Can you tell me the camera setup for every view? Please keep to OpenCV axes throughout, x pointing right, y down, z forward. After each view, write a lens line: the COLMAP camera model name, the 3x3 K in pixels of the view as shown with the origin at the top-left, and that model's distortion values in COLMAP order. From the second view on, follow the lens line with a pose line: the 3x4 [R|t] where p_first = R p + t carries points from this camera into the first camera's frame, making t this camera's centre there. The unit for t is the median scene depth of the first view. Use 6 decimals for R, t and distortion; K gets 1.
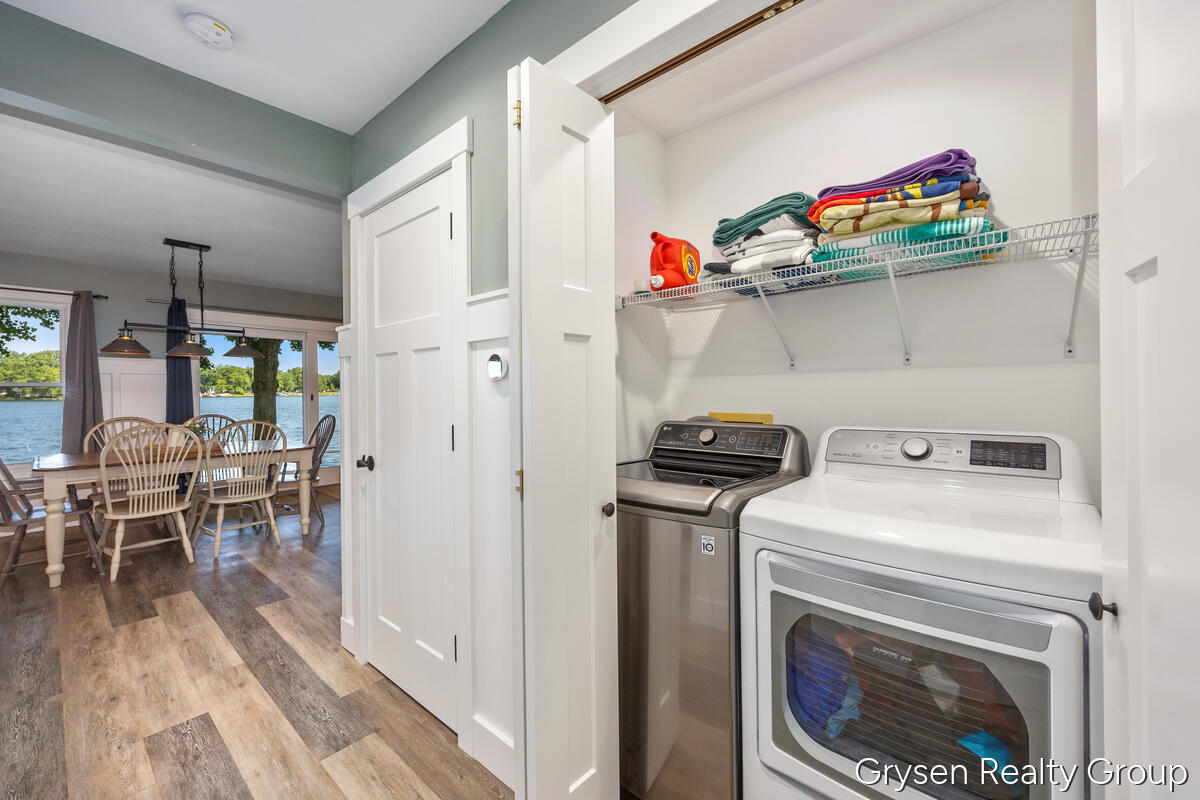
lens RADIAL K [[496.3, 0, 600.0], [0, 496.3, 400.0], [0, 0, 1]] dist [0.000077, -0.000117]
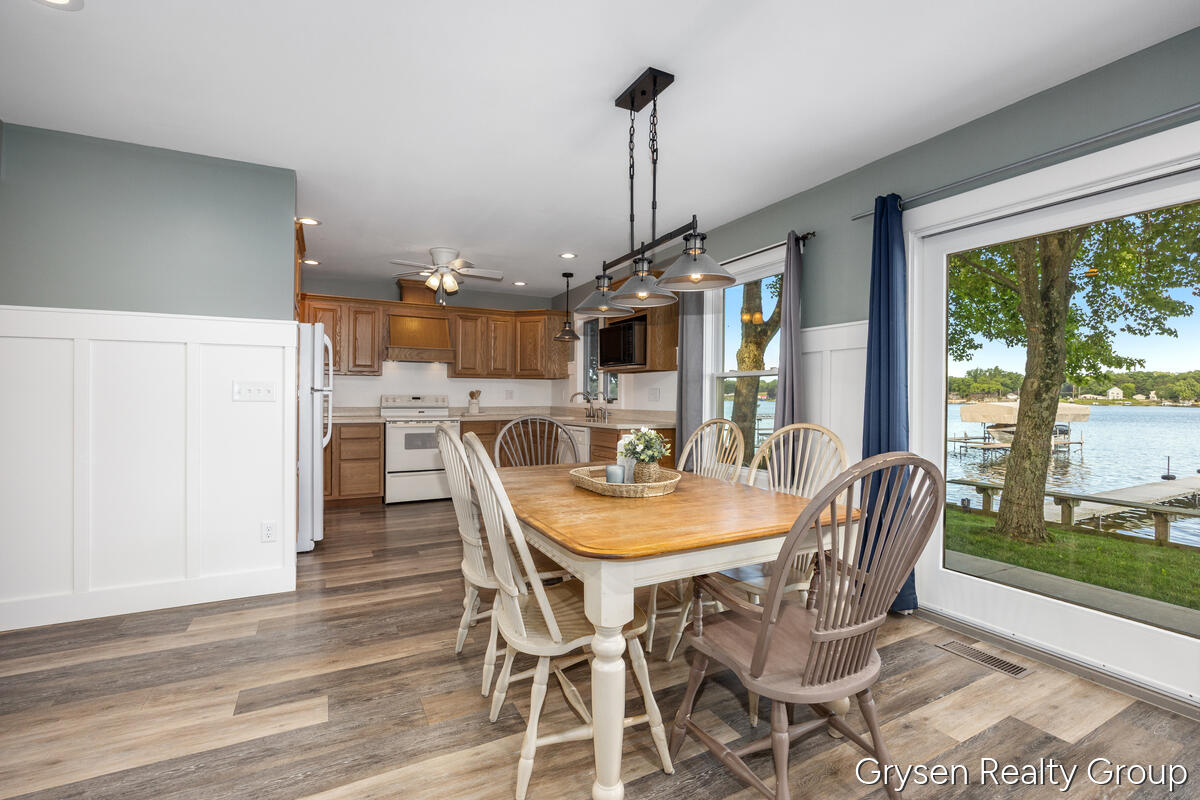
lens RADIAL K [[527.2, 0, 604.3], [0, 527.2, 397.1], [0, 0, 1]] dist [-0.017846, 0.000090]
pose [[-0.352917, 0.011726, -0.935581, -0.294293], [-0.024045, 0.999478, 0.021597, -0.003604], [0.935346, 0.030118, -0.352451, 1.139801]]
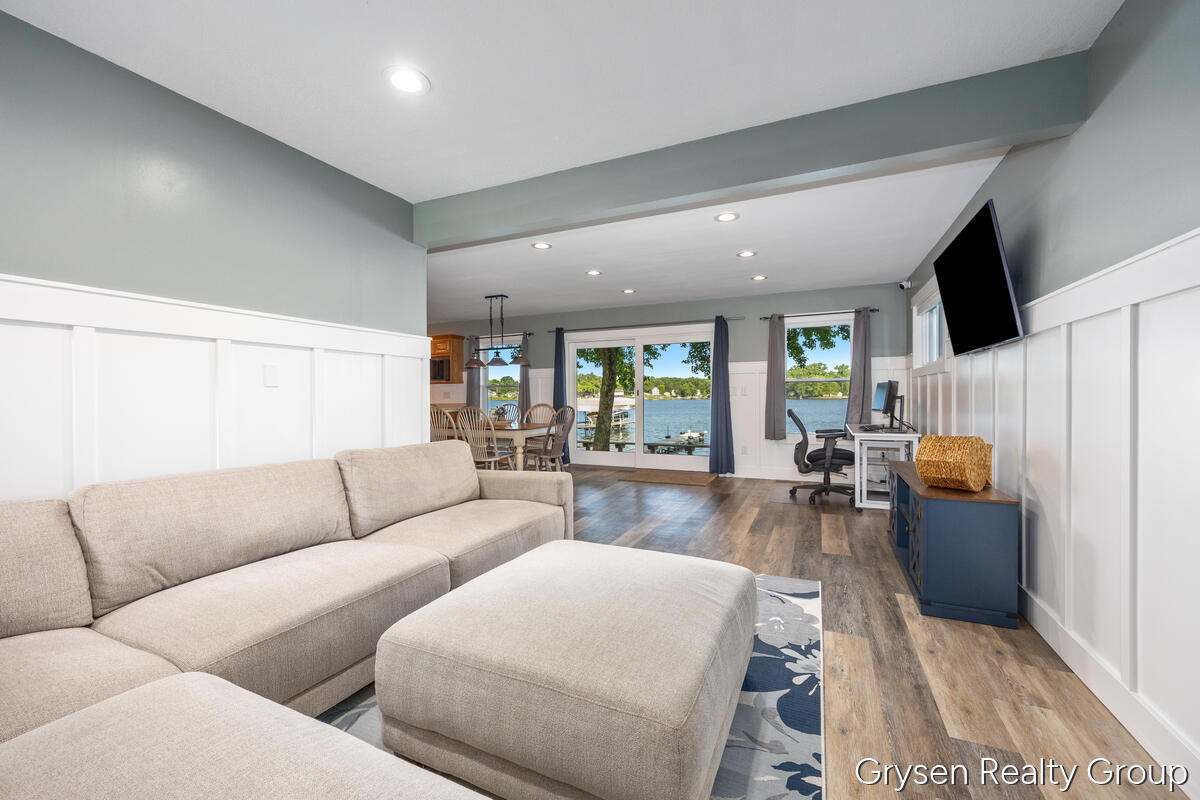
lens RADIAL K [[482.1, 0, 607.1], [0, 482.1, 395.8], [0, 0, 1]] dist [-0.002196, 0.000009]
pose [[0.311213, 0.009486, -0.950293, 0.762149], [-0.017776, 0.999833, 0.004159, -0.005586], [0.950174, 0.015598, 0.311330, 0.837552]]
